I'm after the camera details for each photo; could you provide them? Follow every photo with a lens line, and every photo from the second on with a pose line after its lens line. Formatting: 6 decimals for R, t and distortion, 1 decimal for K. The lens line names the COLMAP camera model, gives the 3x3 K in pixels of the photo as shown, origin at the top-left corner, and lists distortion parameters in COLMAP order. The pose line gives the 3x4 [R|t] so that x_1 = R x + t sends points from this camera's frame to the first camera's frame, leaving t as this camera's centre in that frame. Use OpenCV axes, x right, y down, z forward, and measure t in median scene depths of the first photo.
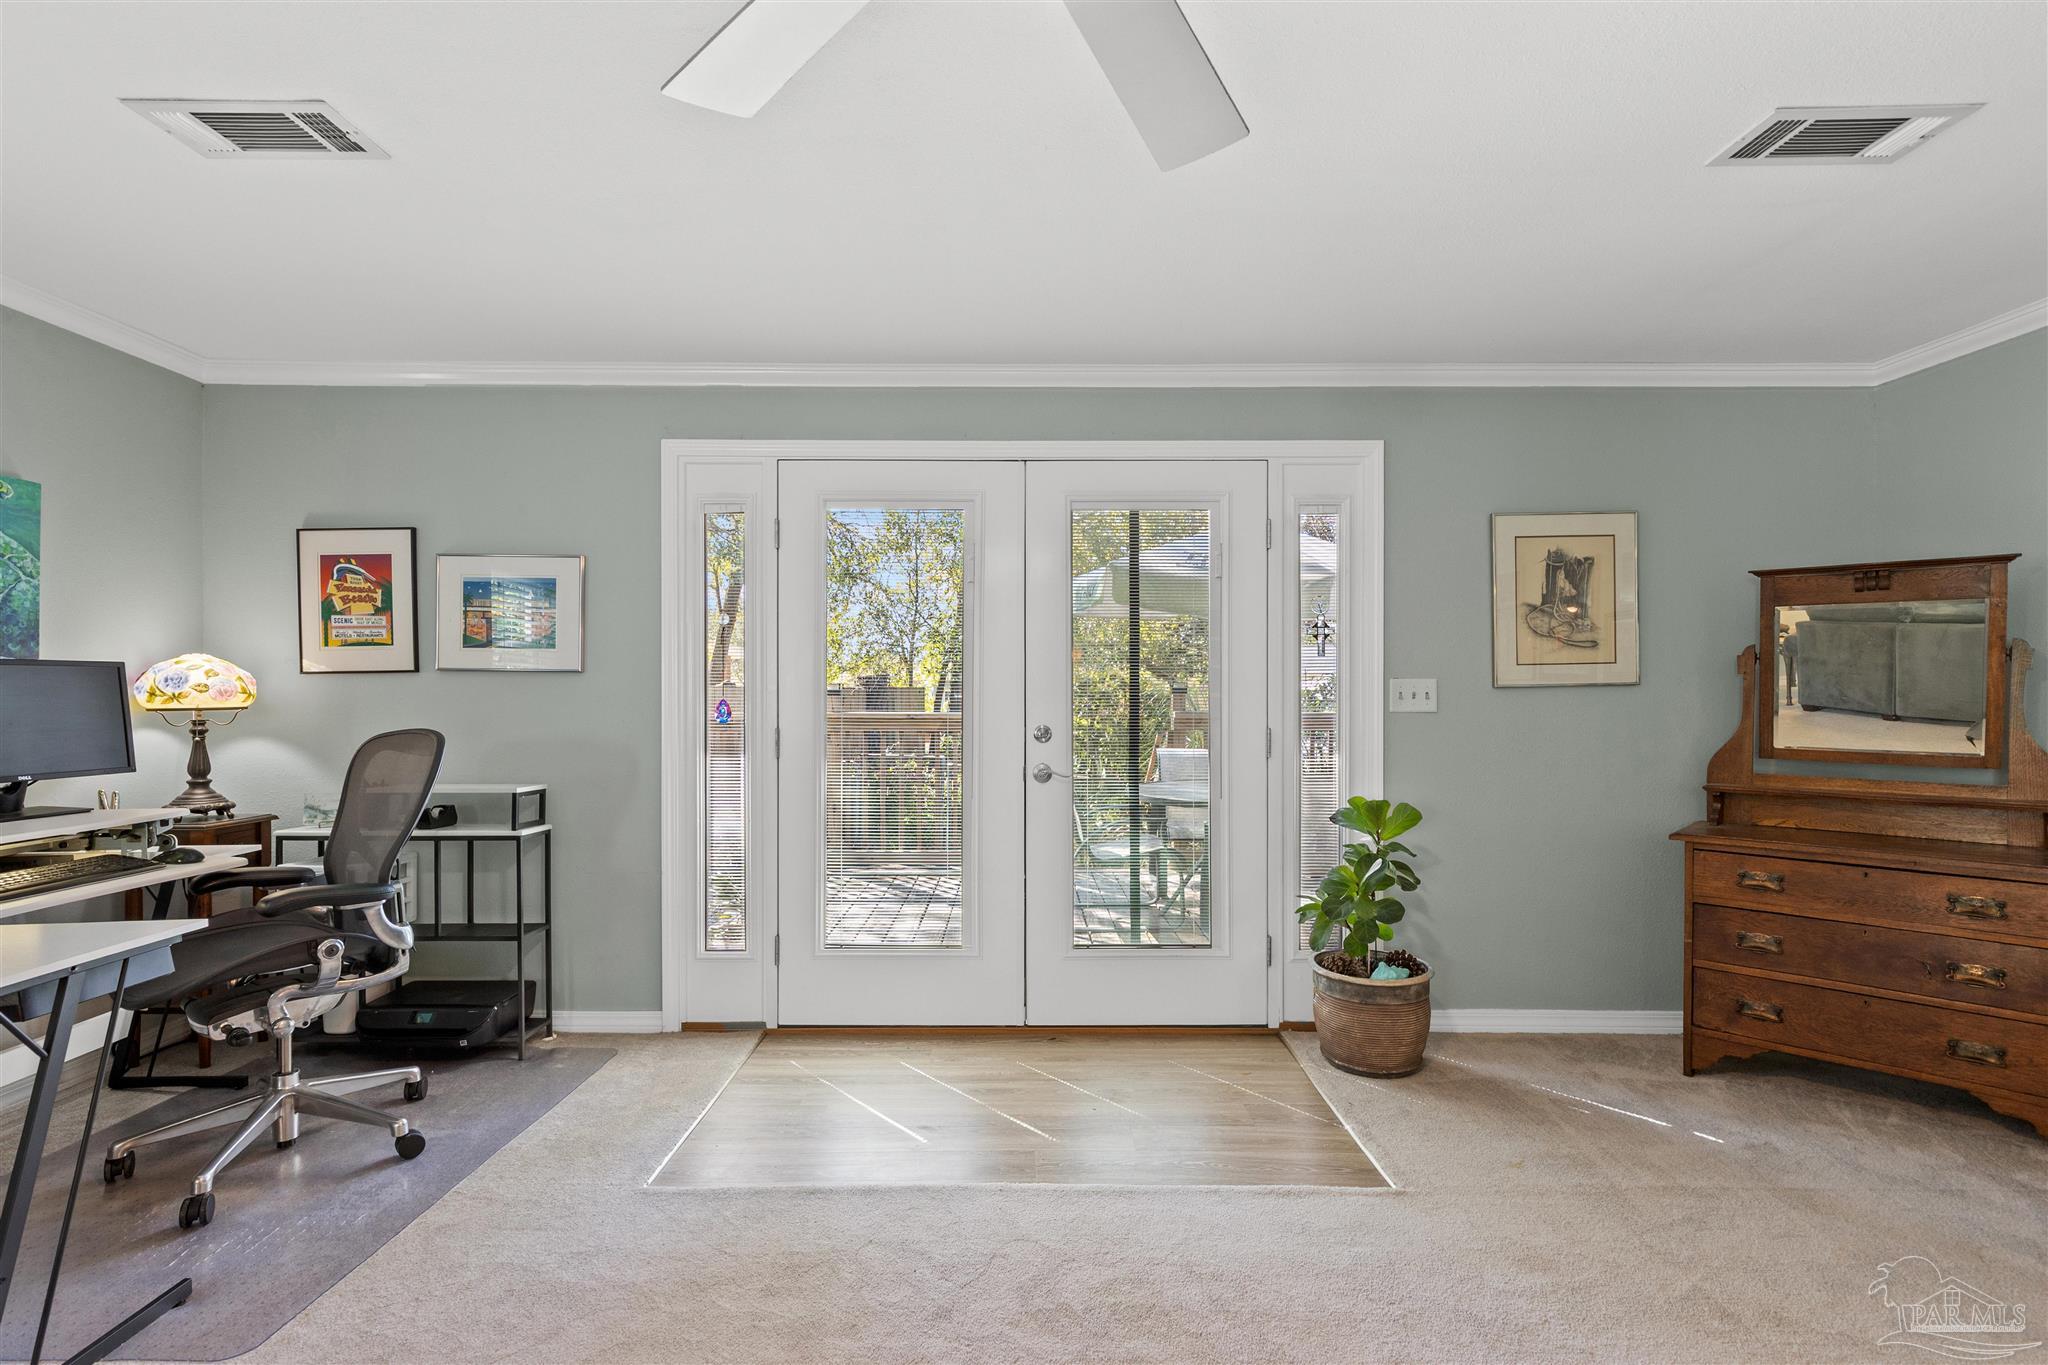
lens RADIAL K [[951.7, 0, 1015.7], [0, 951.7, 701.0], [0, 0, 1]] dist [-0.002548, 0.000117]
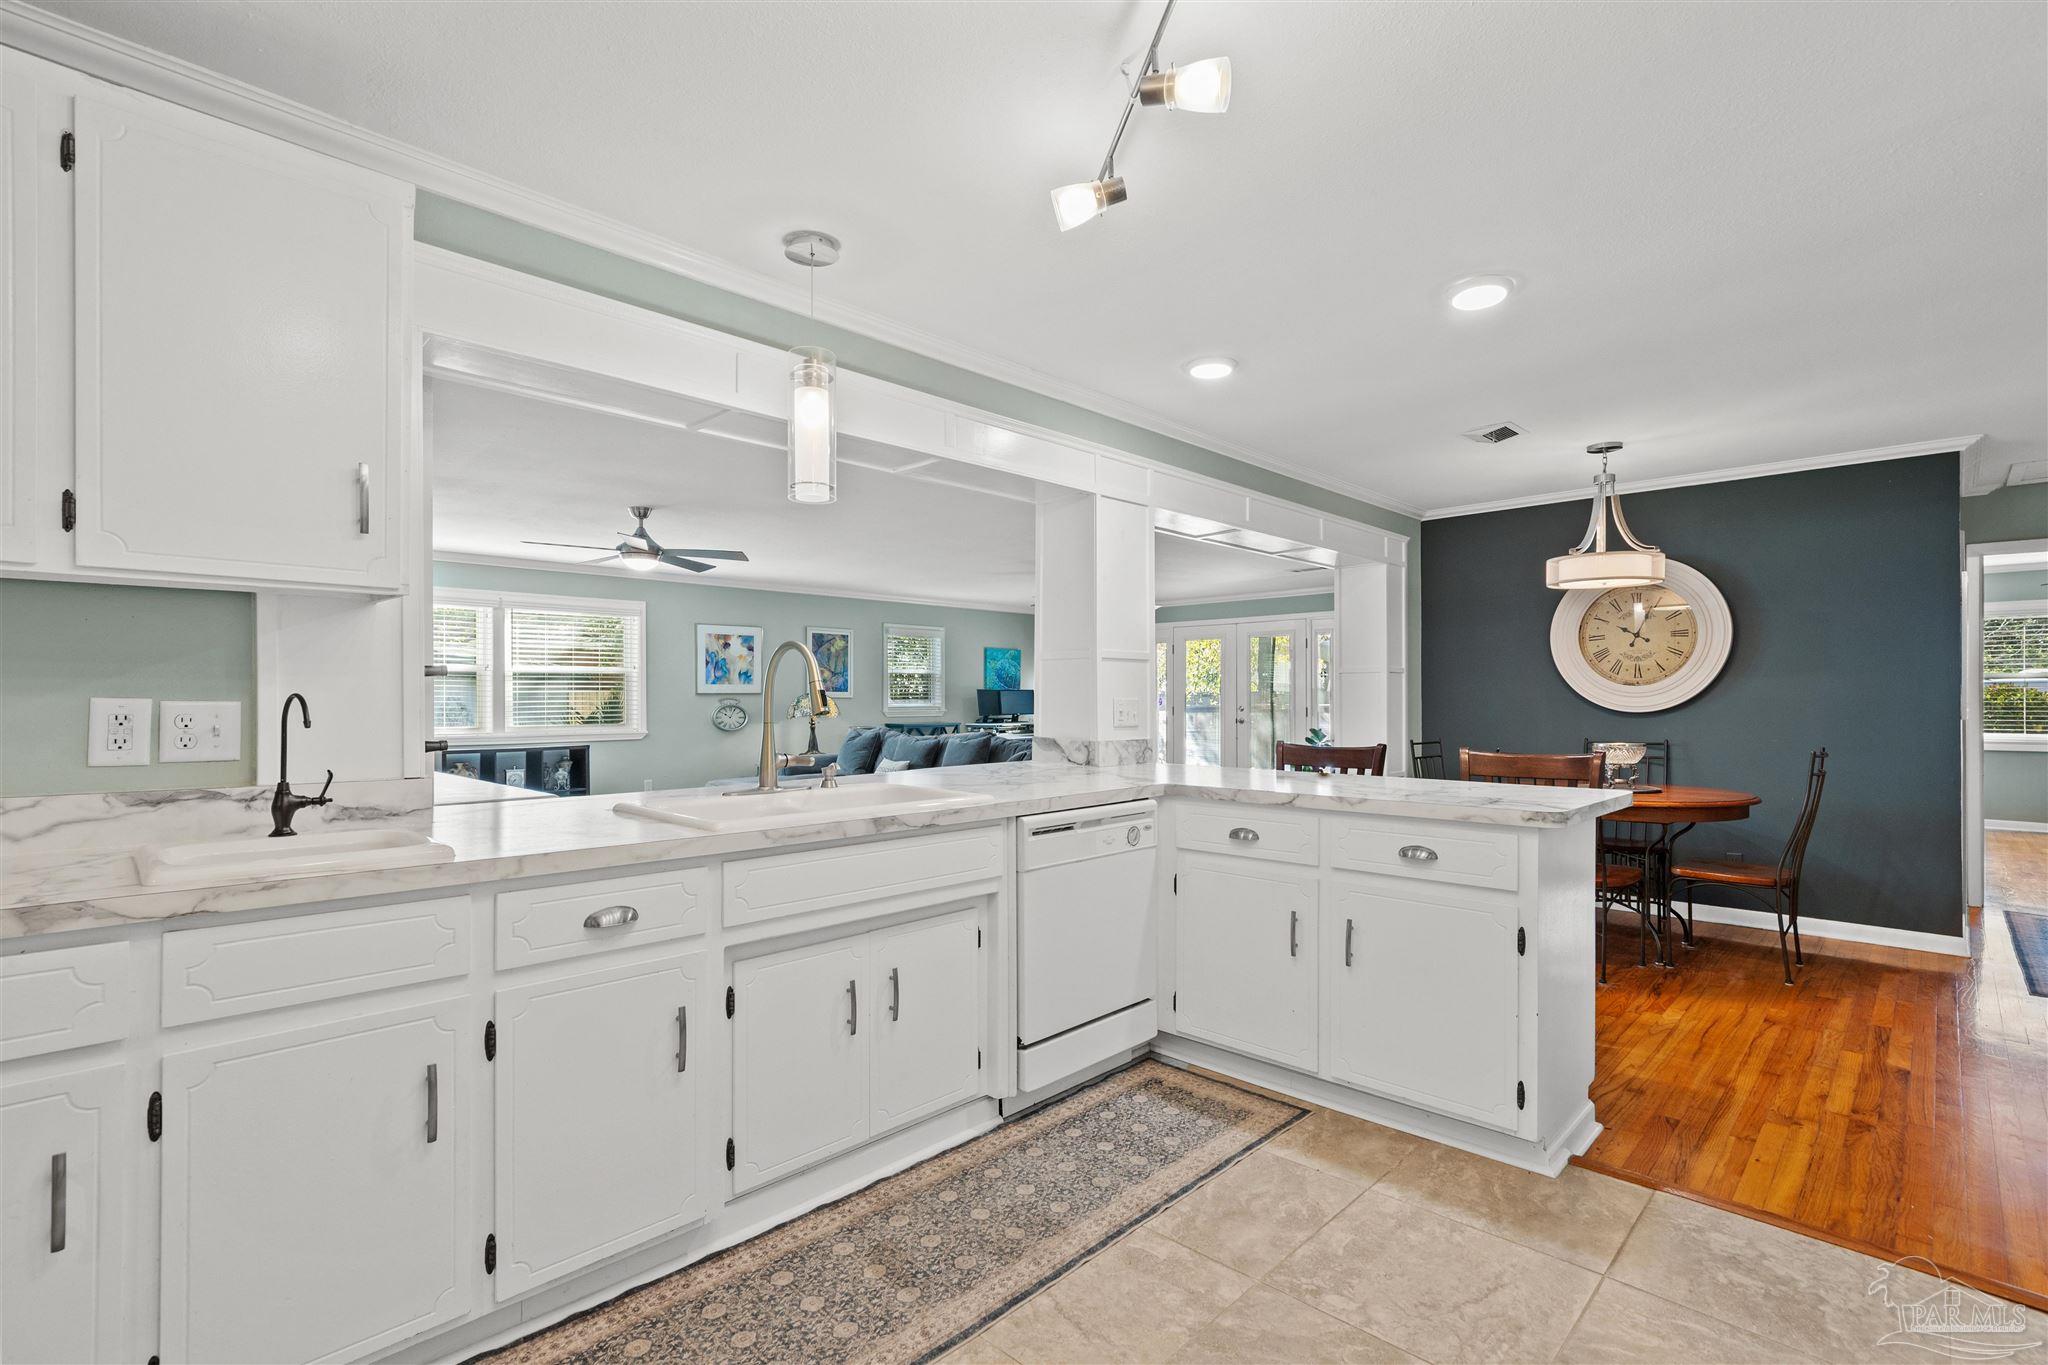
lens RADIAL K [[929.6, 0, 1028.8], [0, 929.6, 684.5], [0, 0, 1]] dist [-0.003233, -0.000363]
pose [[0.707826, -0.012547, -0.706276, 1.872619], [-0.001945, 0.999804, -0.019710, 0.019427], [0.706384, 0.015325, 0.707663, -1.854412]]
